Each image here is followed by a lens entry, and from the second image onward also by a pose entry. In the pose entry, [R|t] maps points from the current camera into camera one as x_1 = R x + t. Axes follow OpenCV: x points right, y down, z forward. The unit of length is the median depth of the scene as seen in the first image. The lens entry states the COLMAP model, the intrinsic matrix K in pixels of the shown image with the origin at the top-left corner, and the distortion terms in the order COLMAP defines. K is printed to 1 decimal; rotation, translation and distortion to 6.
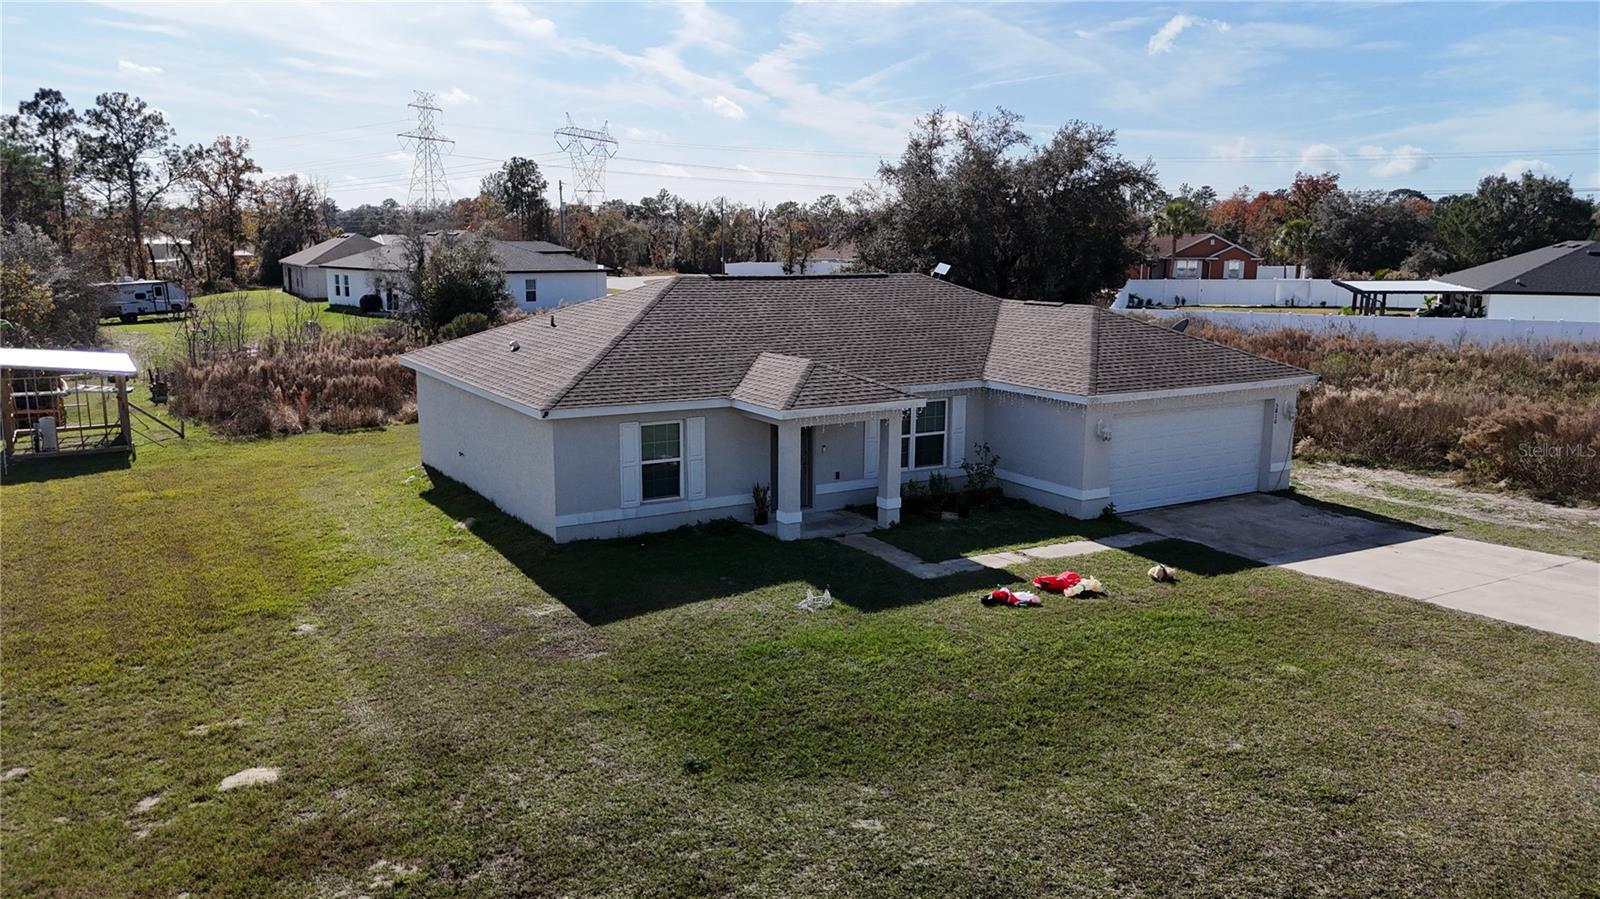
lens RADIAL K [[1183.5, 0, 800.0], [0, 1183.5, 449.5], [0, 0, 1]] dist [0.053944, -0.055917]
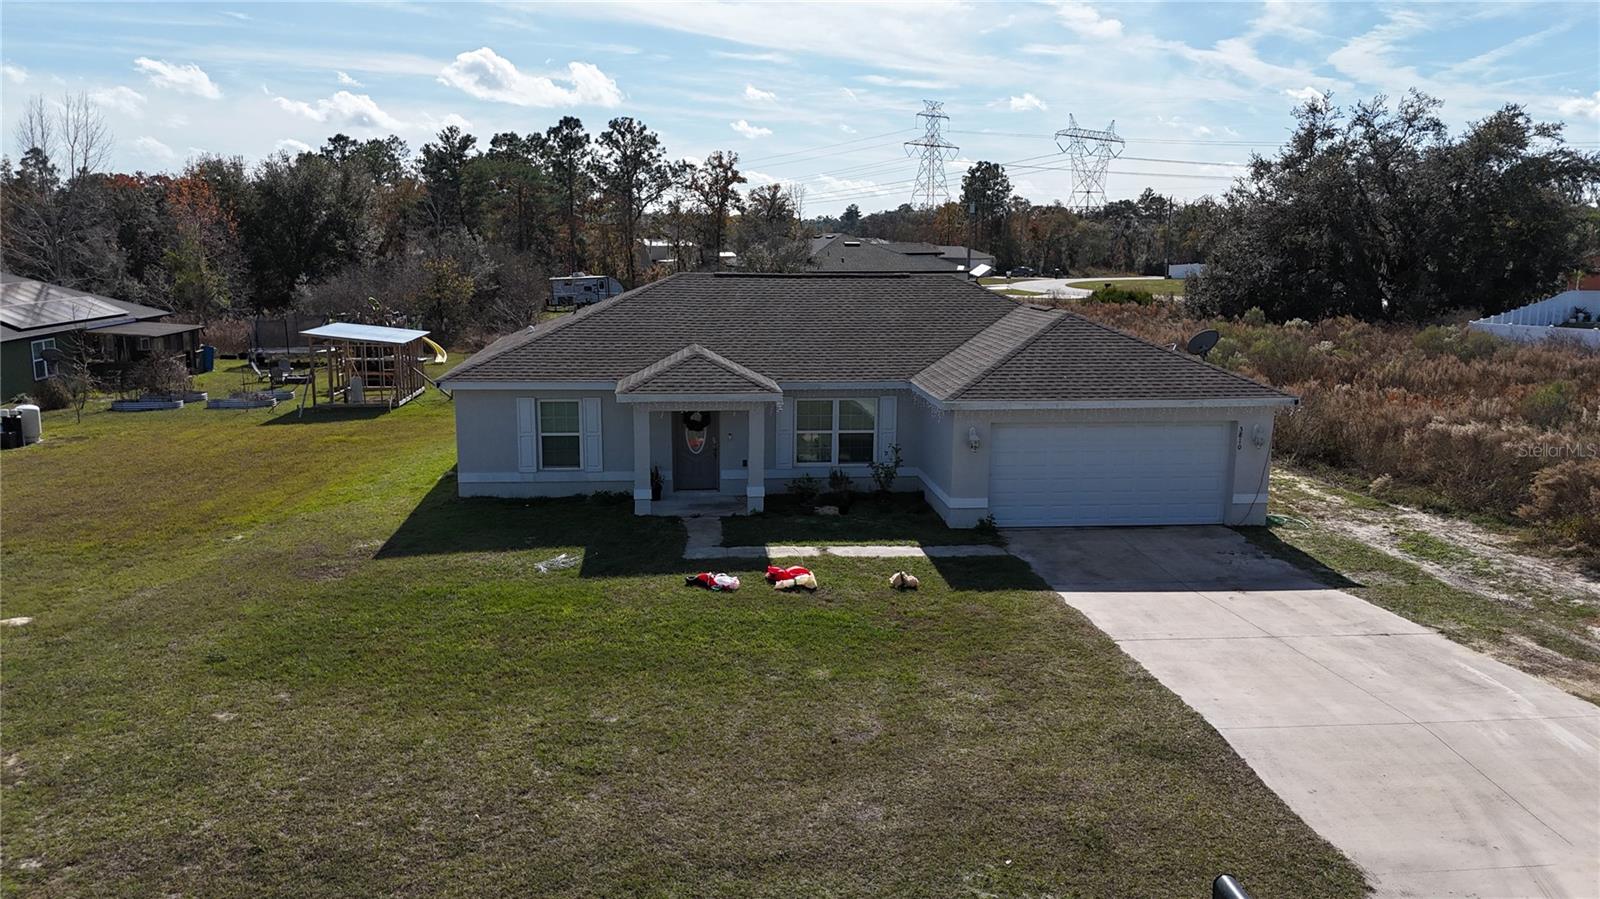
lens RADIAL K [[1183.5, 0, 800.0], [0, 1183.5, 449.5], [0, 0, 1]] dist [0.053944, -0.055917]
pose [[0.903518, 0.076291, -0.421704, 0.536393], [-0.076945, 0.996915, 0.015497, -0.010457], [0.421586, 0.018446, 0.906601, 0.064189]]
